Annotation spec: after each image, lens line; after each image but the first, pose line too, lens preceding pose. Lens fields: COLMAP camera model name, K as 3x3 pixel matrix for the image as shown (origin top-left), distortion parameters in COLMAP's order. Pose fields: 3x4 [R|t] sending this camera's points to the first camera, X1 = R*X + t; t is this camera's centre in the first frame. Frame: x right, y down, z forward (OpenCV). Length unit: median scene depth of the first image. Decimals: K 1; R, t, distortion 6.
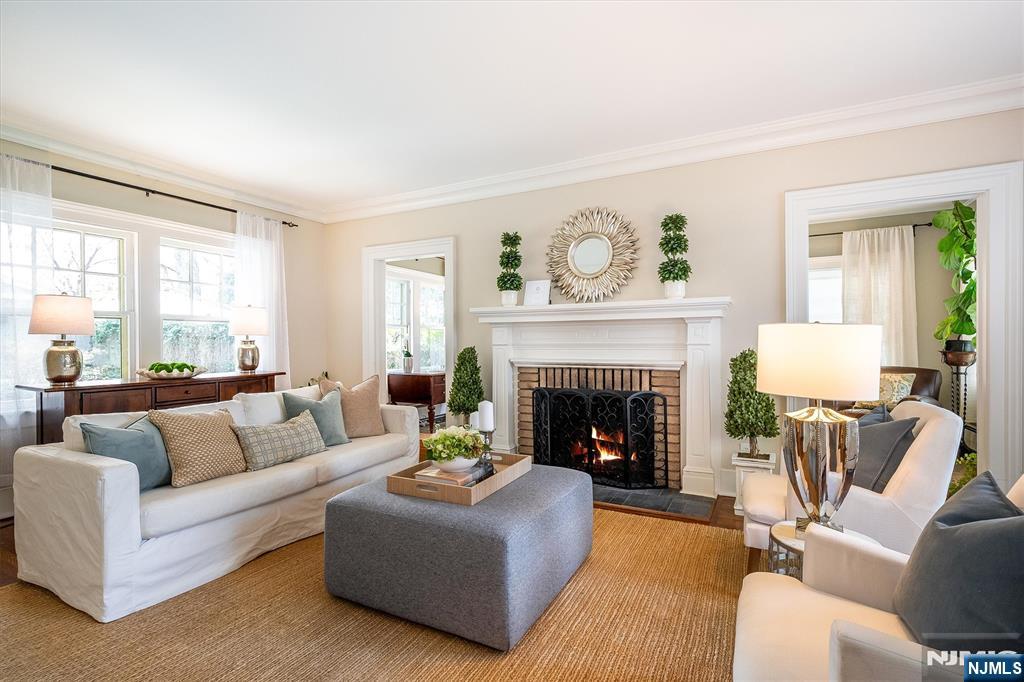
lens RADIAL K [[499.5, 0, 477.0], [0, 499.5, 337.2], [0, 0, 1]] dist [0.000140, -0.000135]
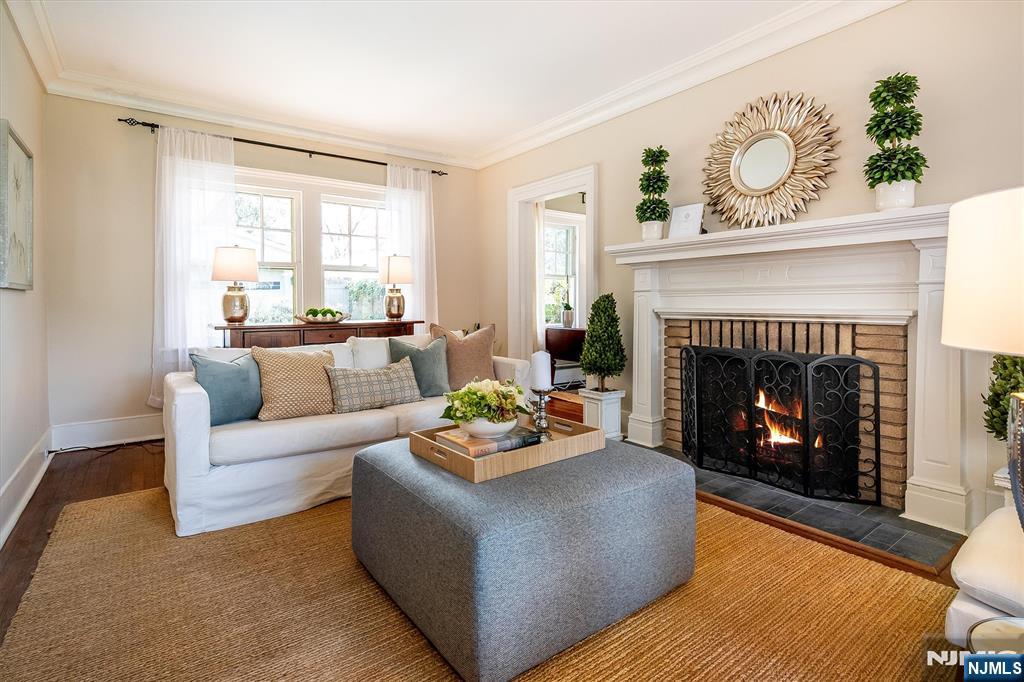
lens RADIAL K [[499.5, 0, 492.5], [0, 499.5, 309.4], [0, 0, 1]] dist [0.000140, -0.000135]
pose [[0.902314, 0.009562, -0.430973, 0.200080], [-0.001921, 0.999833, 0.018161, 0.035151], [0.431075, -0.015559, 0.902182, 0.195868]]
